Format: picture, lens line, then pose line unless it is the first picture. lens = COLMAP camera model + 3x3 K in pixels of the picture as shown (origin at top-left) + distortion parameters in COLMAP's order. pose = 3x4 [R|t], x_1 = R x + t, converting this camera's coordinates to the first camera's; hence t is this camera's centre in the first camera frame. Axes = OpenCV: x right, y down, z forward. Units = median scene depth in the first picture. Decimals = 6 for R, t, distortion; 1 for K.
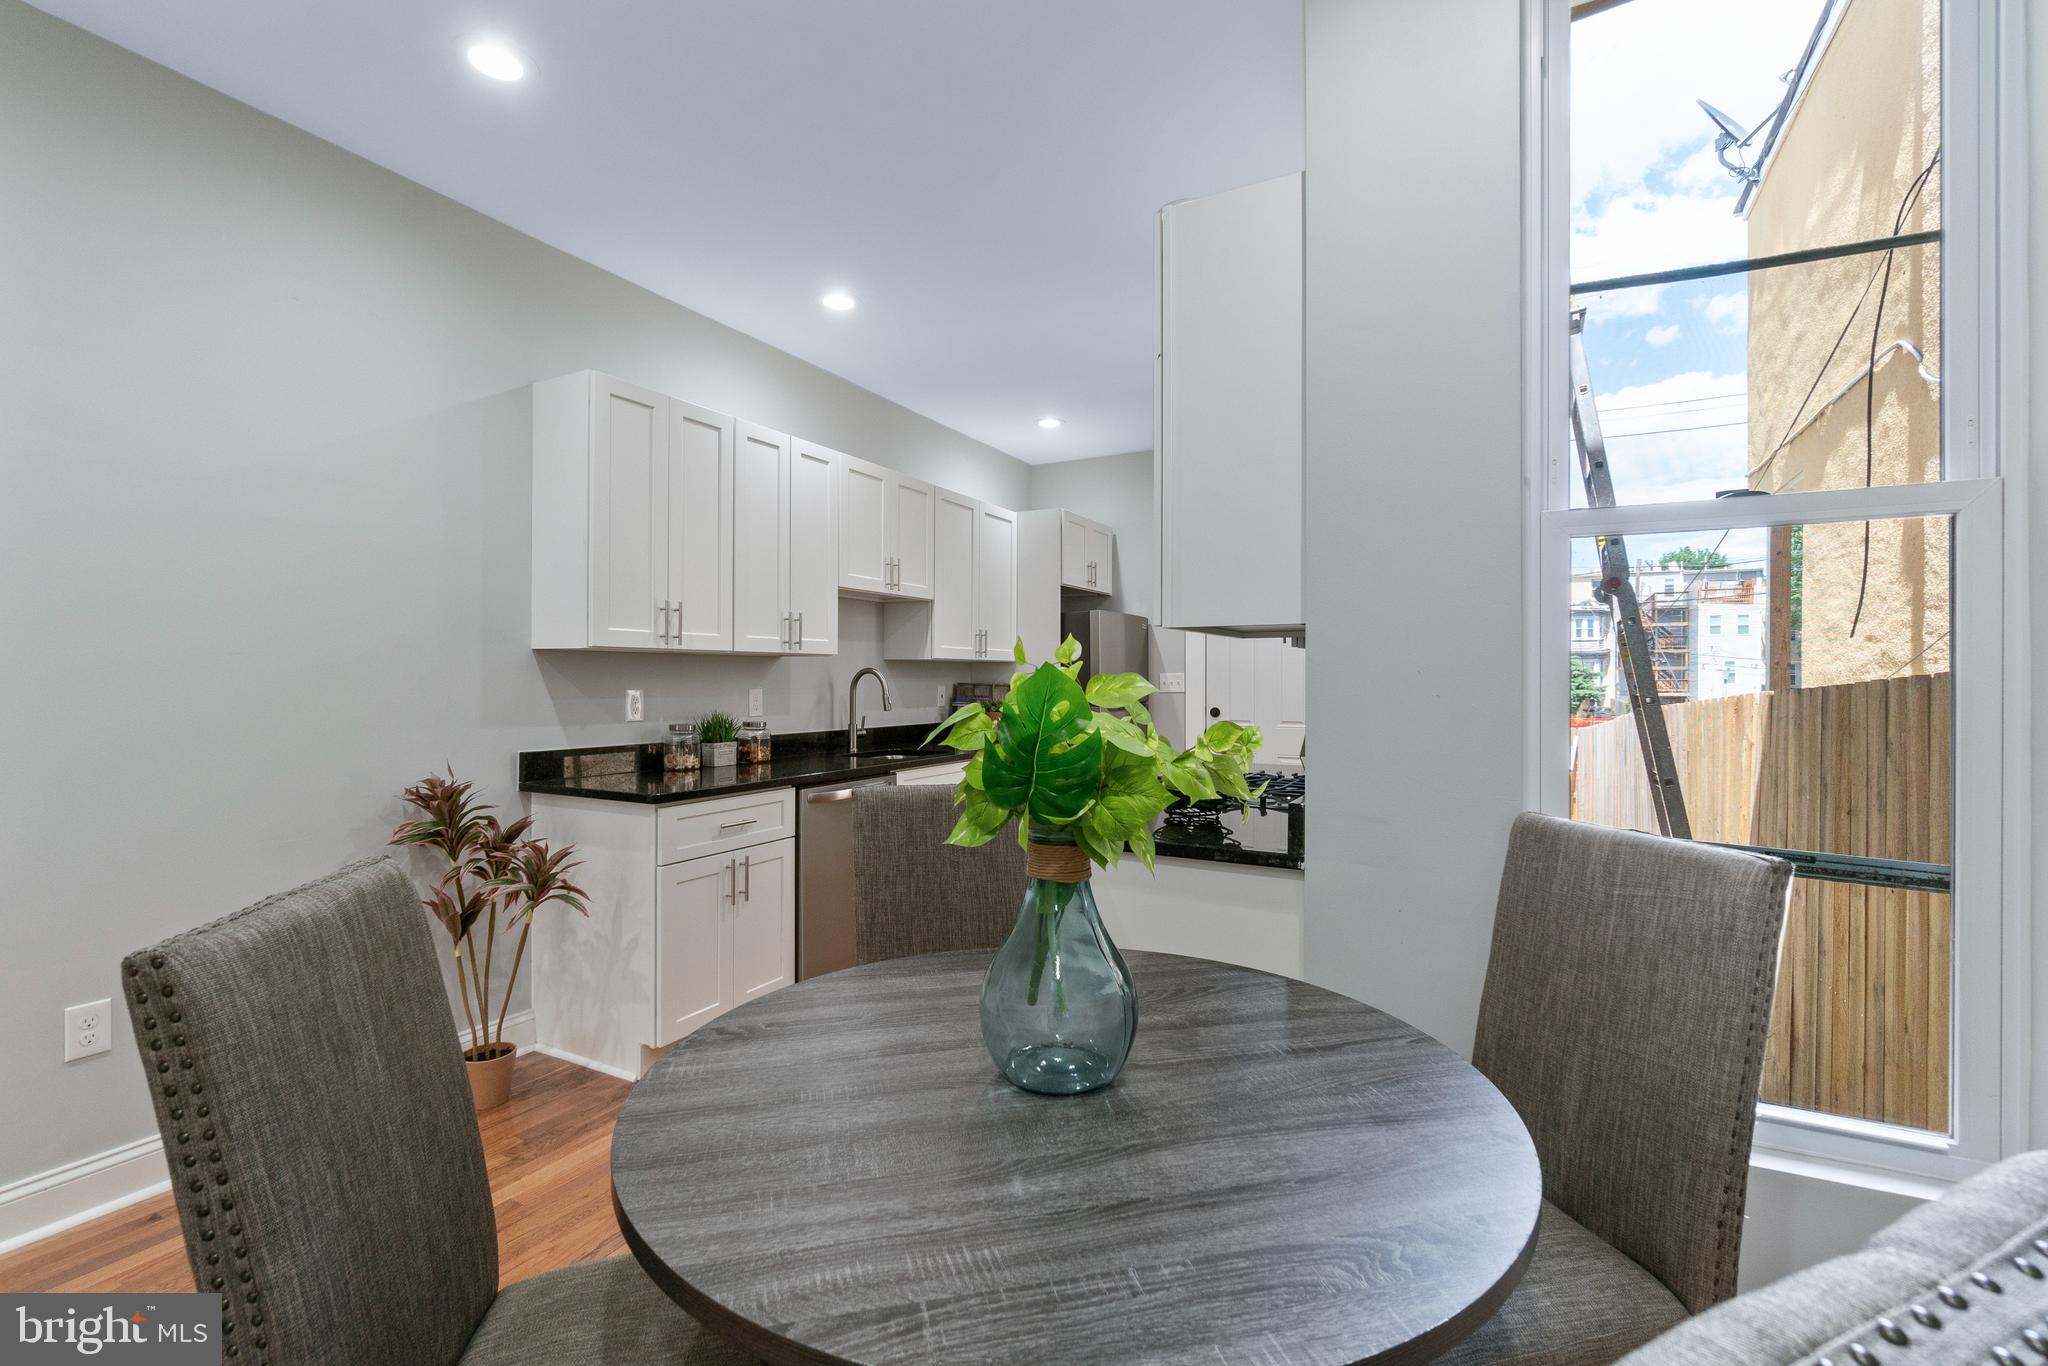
lens RADIAL K [[885.9, 0, 1028.4], [0, 885.9, 680.3], [0, 0, 1]] dist [-0.006583, 0.001114]
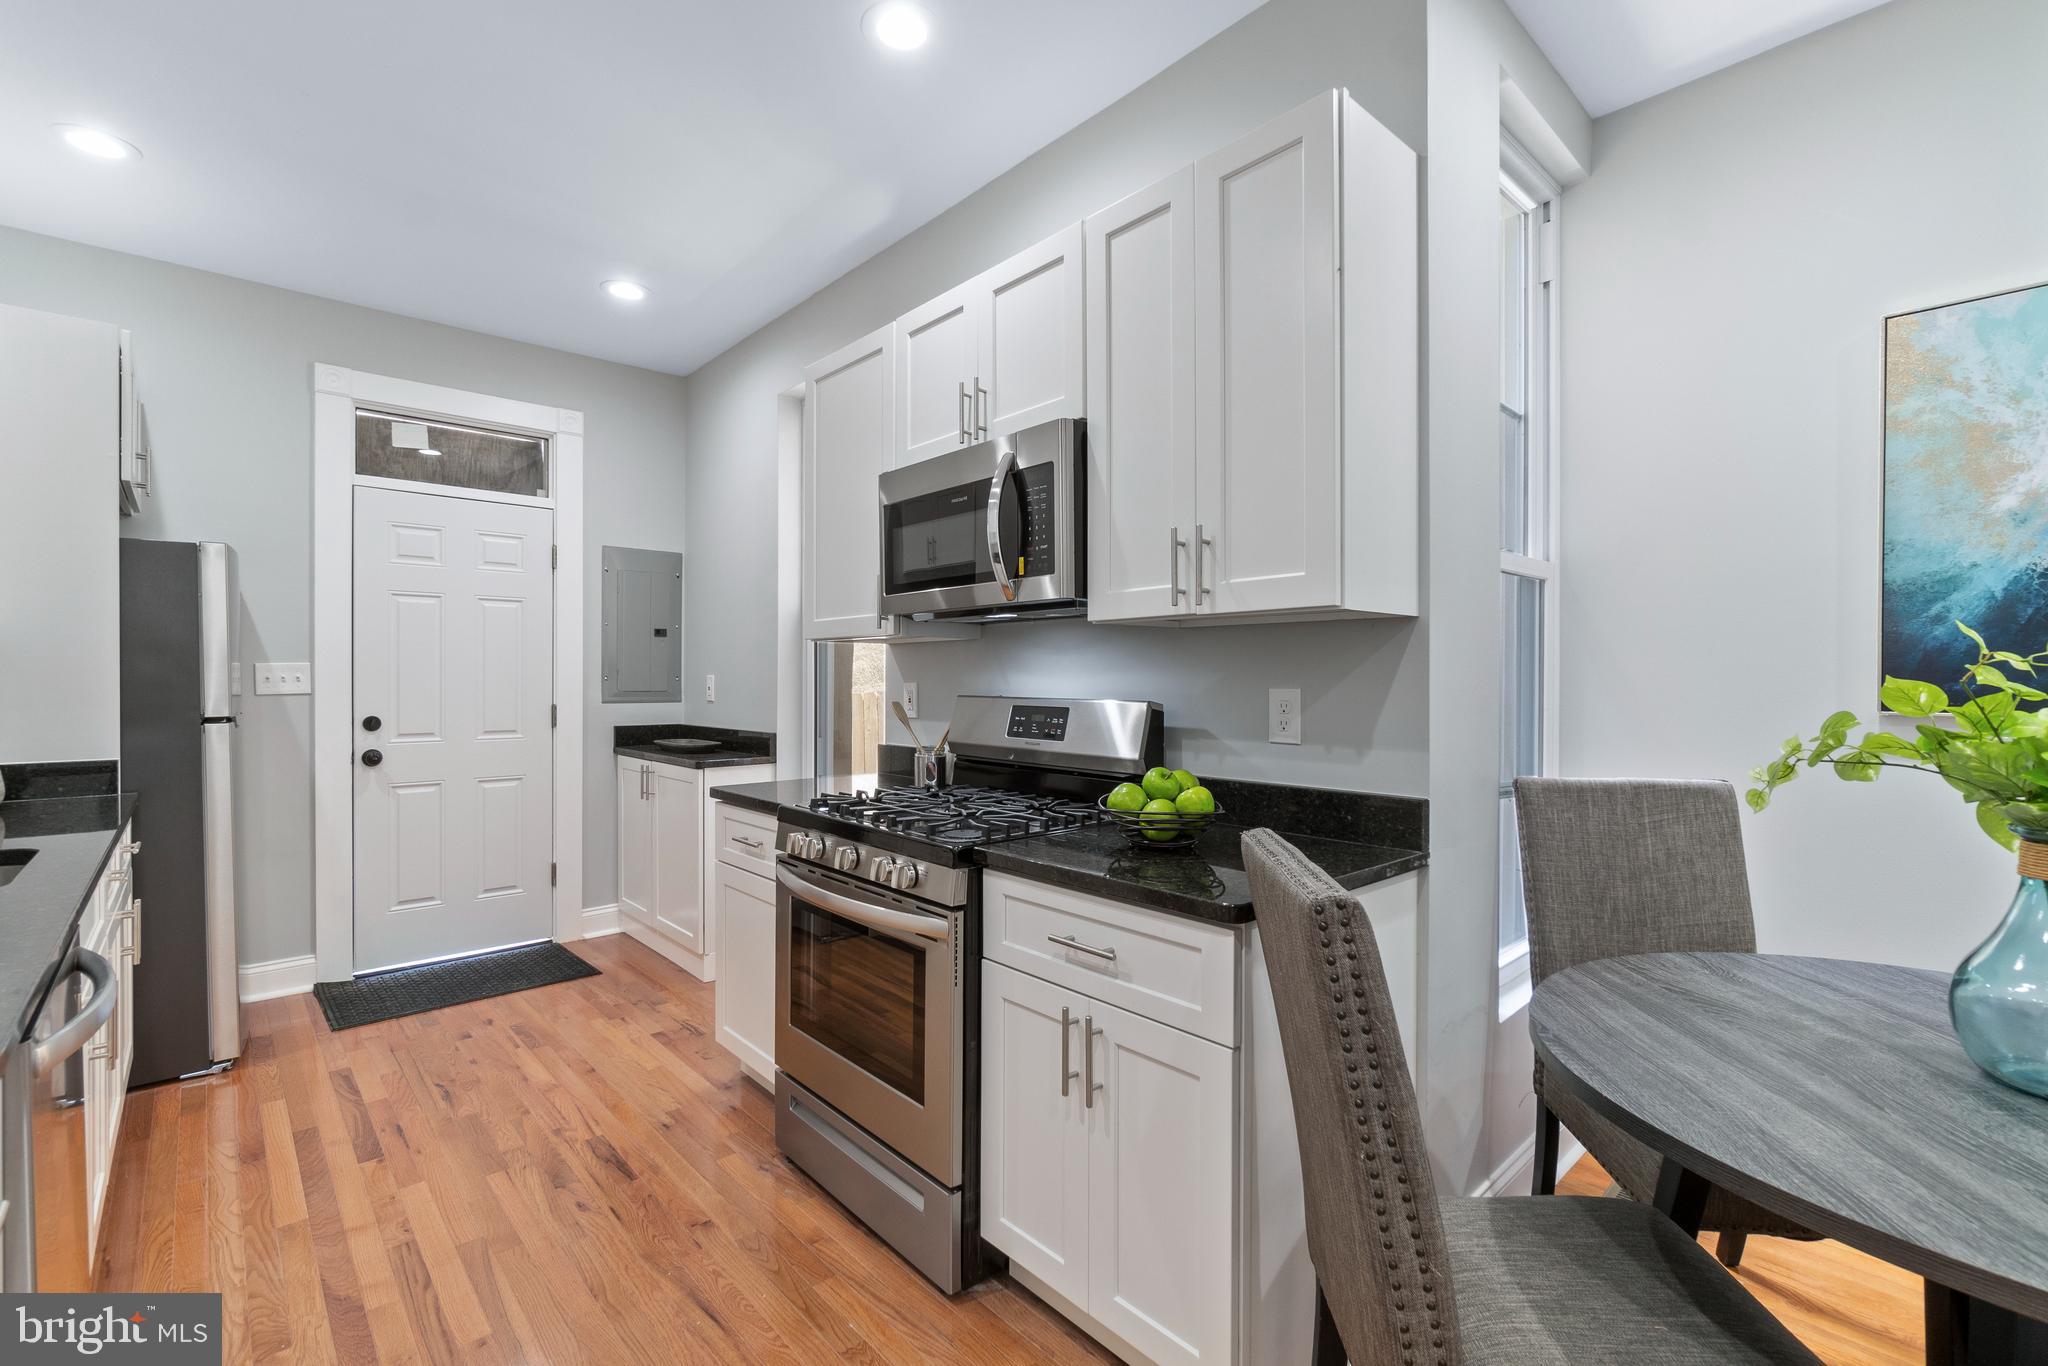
lens RADIAL K [[885.9, 0, 1022.1], [0, 885.9, 687.7], [0, 0, 1]] dist [-0.006583, 0.001114]
pose [[0.340470, -0.012604, 0.940171, -0.371358], [-0.000539, 0.999907, 0.013600, 0.000631], [-0.940255, -0.005137, 0.340432, 0.523554]]
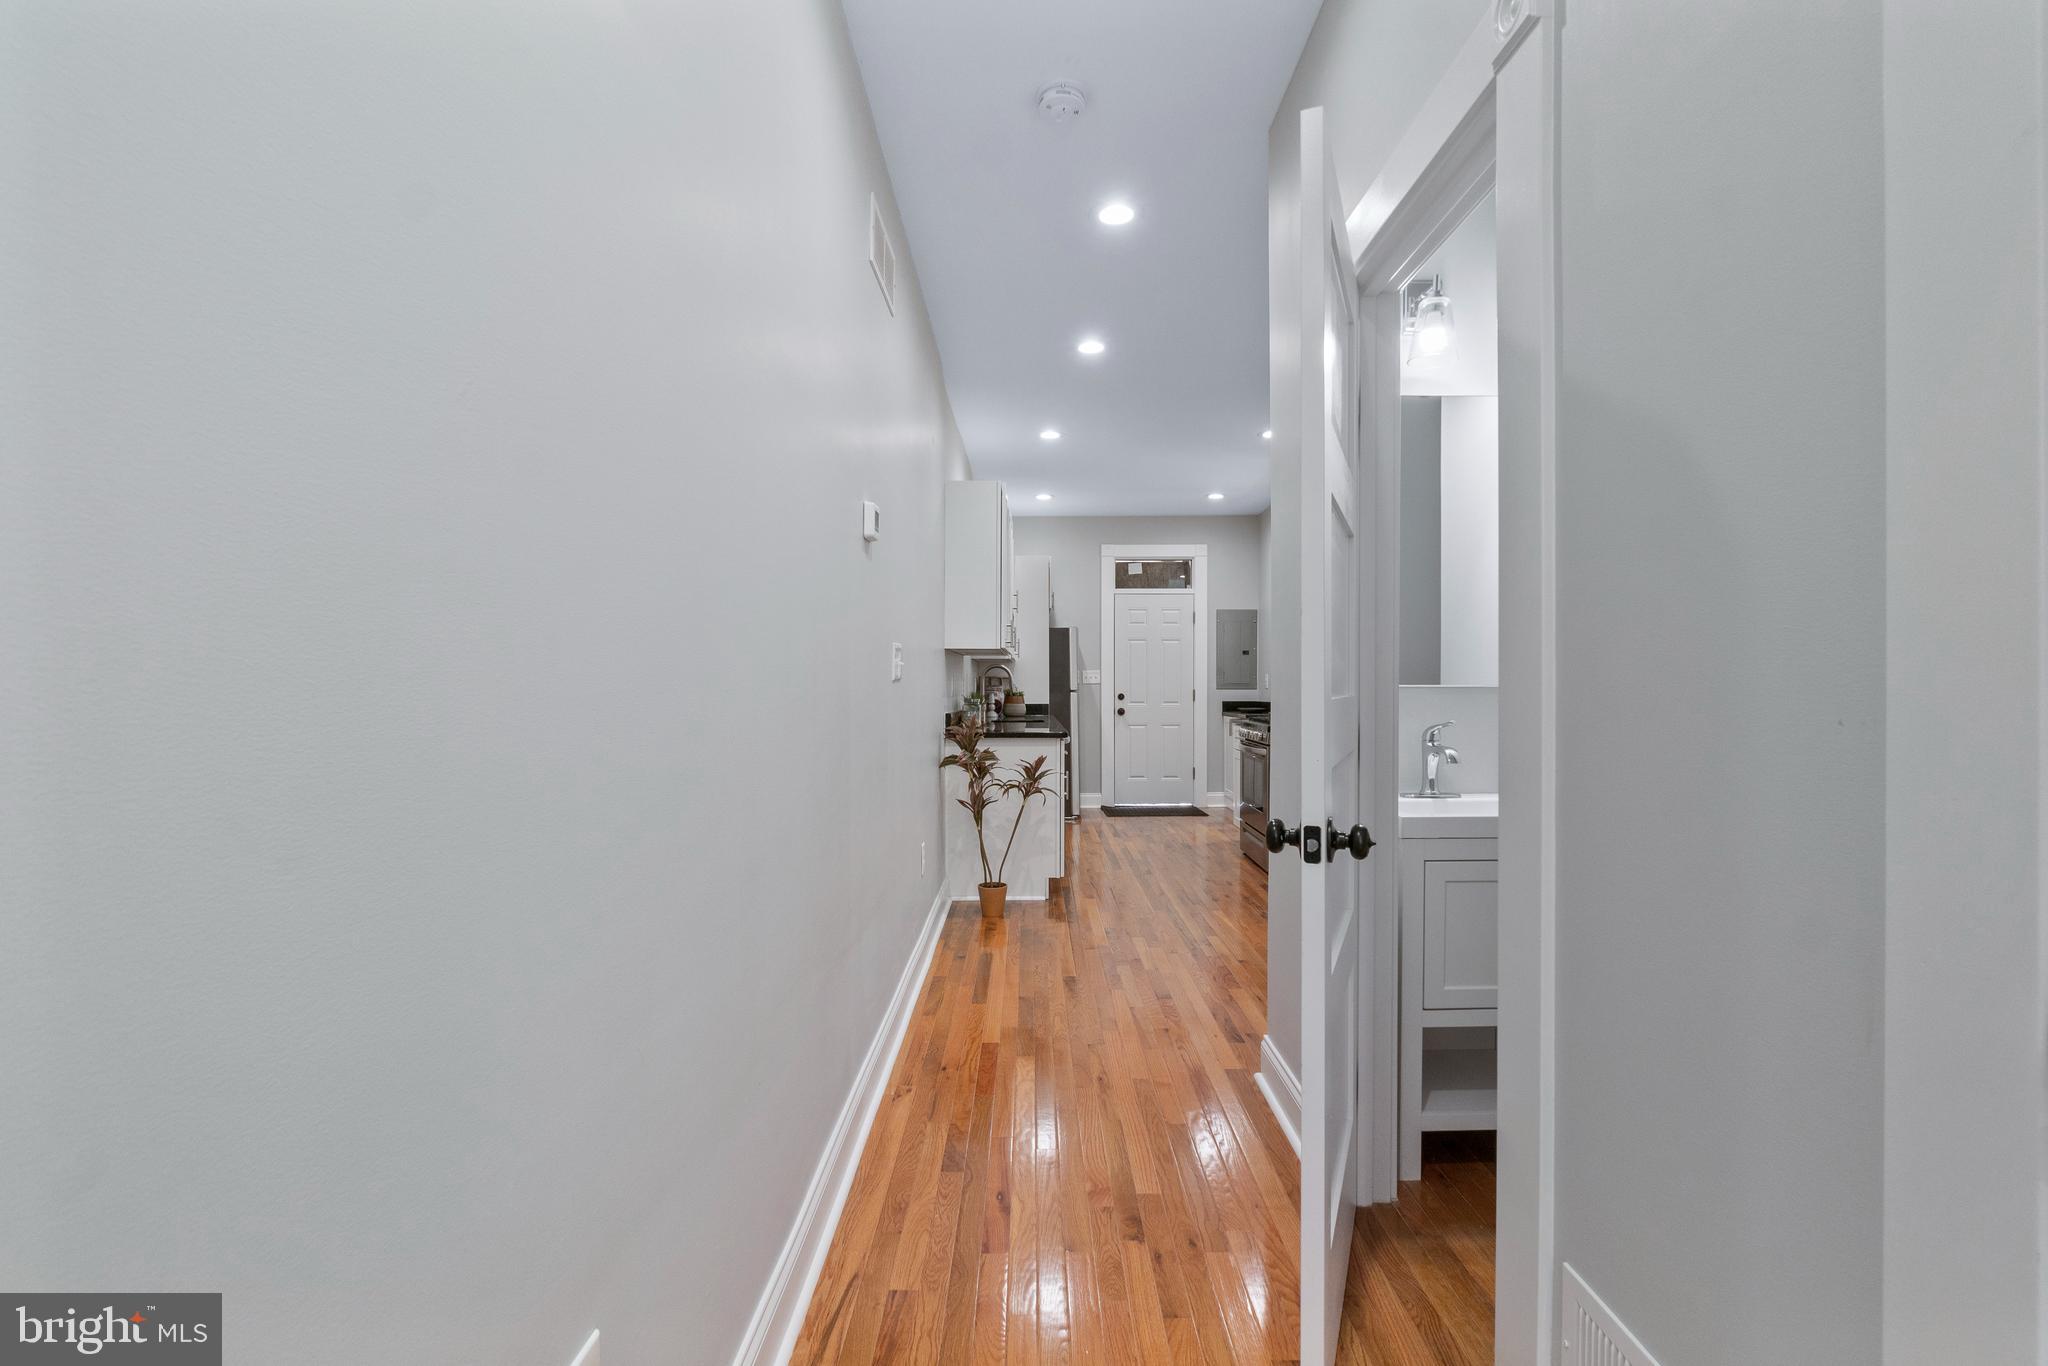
lens RADIAL K [[885.9, 0, 1021.9], [0, 885.9, 704.8], [0, 0, 1]] dist [-0.006583, 0.001114]
pose [[0.893369, -0.014664, 0.449085, -0.957139], [0.006000, 0.999768, 0.020709, 0.027306], [-0.449284, -0.015806, 0.893249, -0.401272]]
